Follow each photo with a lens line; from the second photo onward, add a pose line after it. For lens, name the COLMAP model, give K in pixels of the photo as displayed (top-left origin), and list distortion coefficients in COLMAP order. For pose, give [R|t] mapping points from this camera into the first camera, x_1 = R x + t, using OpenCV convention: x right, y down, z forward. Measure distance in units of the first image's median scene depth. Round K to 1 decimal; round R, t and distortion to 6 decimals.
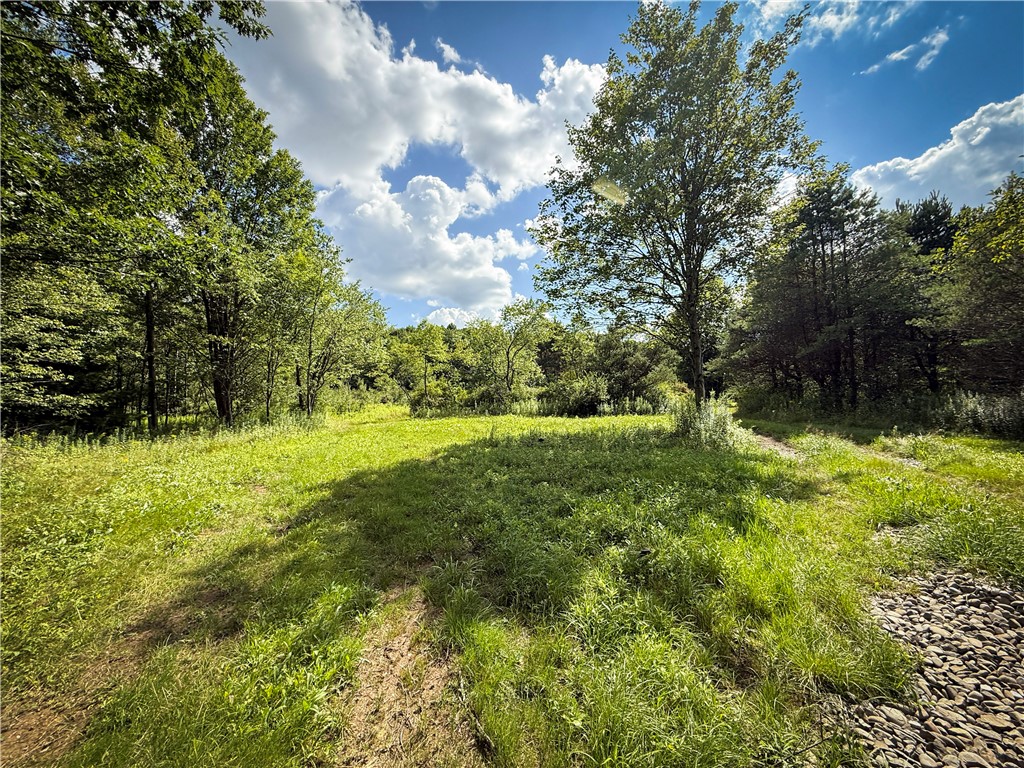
lens RADIAL K [[409.0, 0, 505.8], [0, 409.0, 382.1], [0, 0, 1]] dist [0.001406, -0.000118]
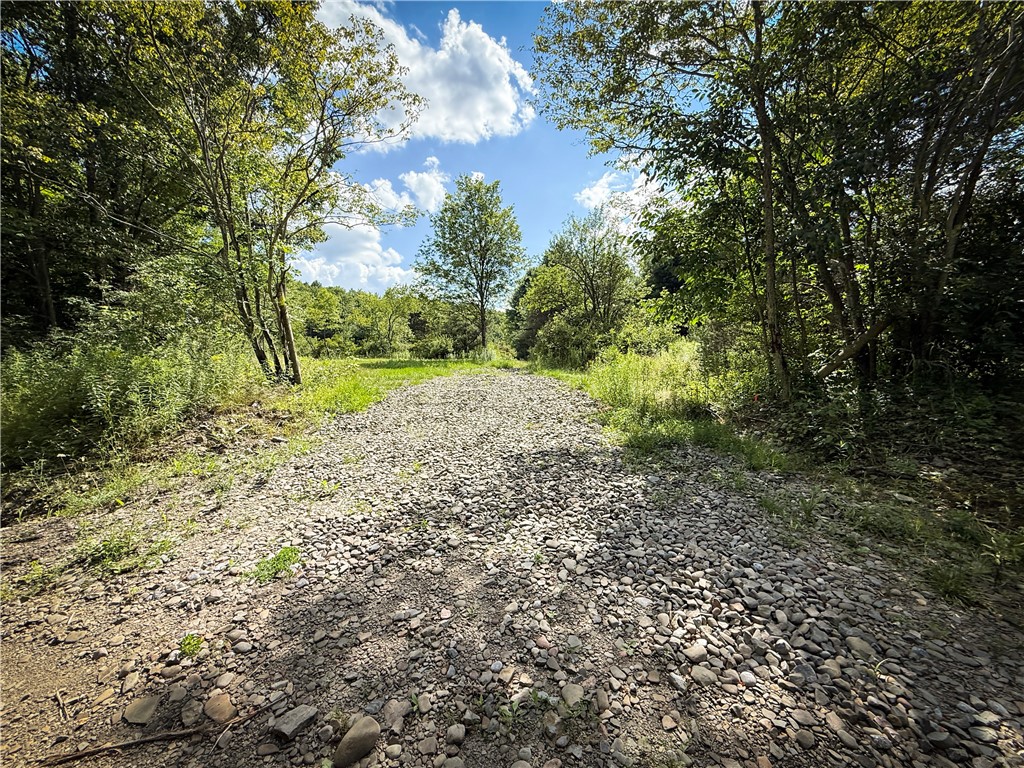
lens RADIAL K [[409.0, 0, 508.5], [0, 409.0, 388.7], [0, 0, 1]] dist [0.001406, -0.000118]
pose [[0.947202, 0.001680, 0.320634, -0.083885], [-0.034284, 0.994784, 0.096068, 0.029948], [-0.318801, -0.101988, 0.942319, -0.780771]]
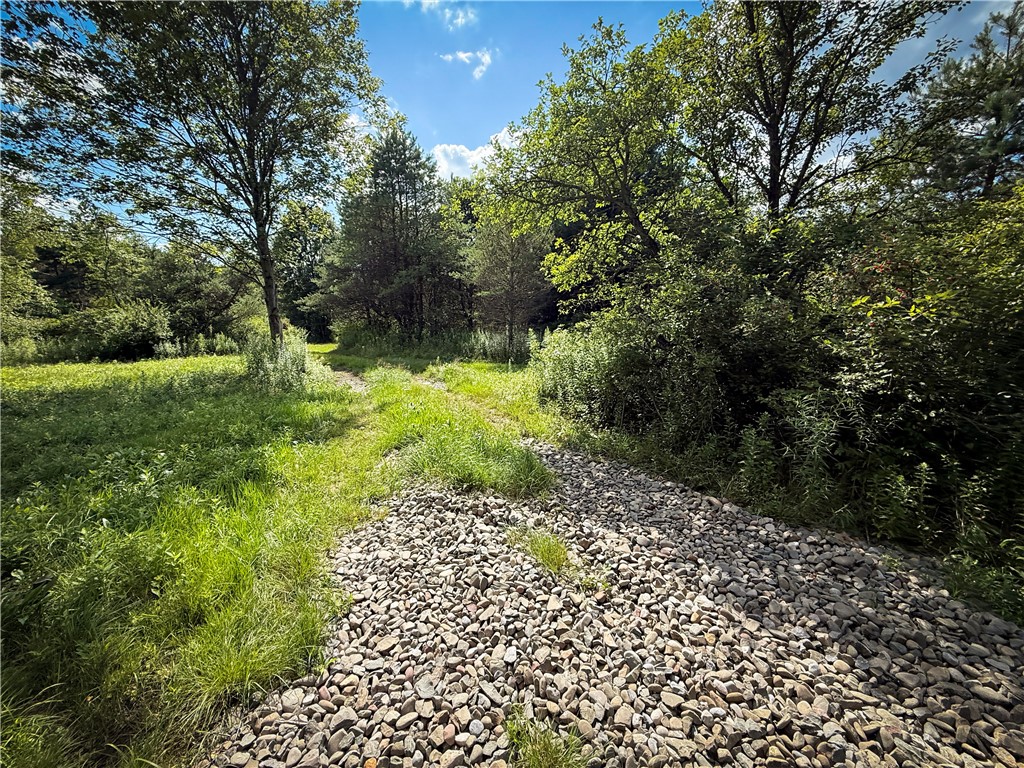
lens RADIAL K [[409.0, 0, 509.8], [0, 409.0, 384.2], [0, 0, 1]] dist [0.001406, -0.000118]
pose [[0.636451, -0.094636, 0.765489, 0.065922], [-0.027944, 0.988964, 0.145498, 0.000789], [-0.770811, -0.113993, 0.626783, 0.017550]]
